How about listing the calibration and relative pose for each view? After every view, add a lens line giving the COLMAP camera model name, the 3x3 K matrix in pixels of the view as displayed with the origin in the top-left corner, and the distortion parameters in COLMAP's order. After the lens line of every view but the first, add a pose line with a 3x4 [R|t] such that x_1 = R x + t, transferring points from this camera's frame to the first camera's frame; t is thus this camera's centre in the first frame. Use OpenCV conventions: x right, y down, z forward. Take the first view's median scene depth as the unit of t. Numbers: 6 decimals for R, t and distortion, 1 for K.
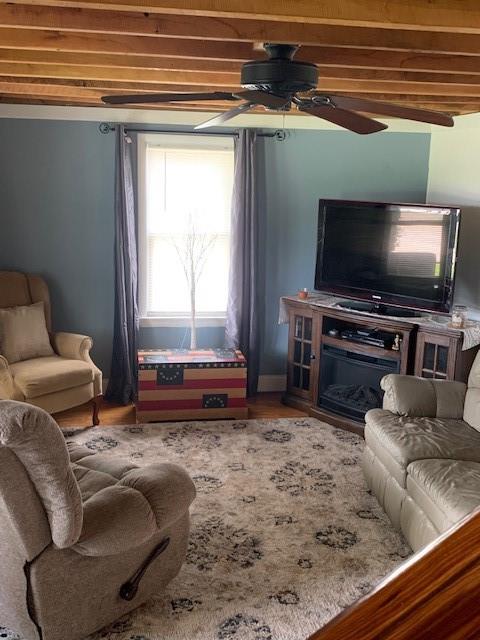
lens RADIAL K [[690.1, 0, 242.2], [0, 690.1, 316.8], [0, 0, 1]] dist [0.026525, 0.000000]
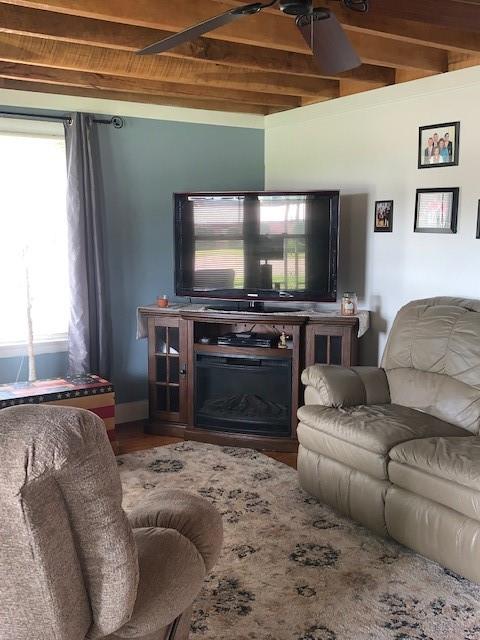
lens RADIAL K [[690.1, 0, 240.3], [0, 690.1, 325.1], [0, 0, 1]] dist [0.026525, 0.000000]
pose [[0.905189, -0.086694, 0.416074, -0.200390], [0.114597, 0.992502, -0.042511, 0.047629], [-0.409269, 0.086161, 0.908337, 0.177490]]
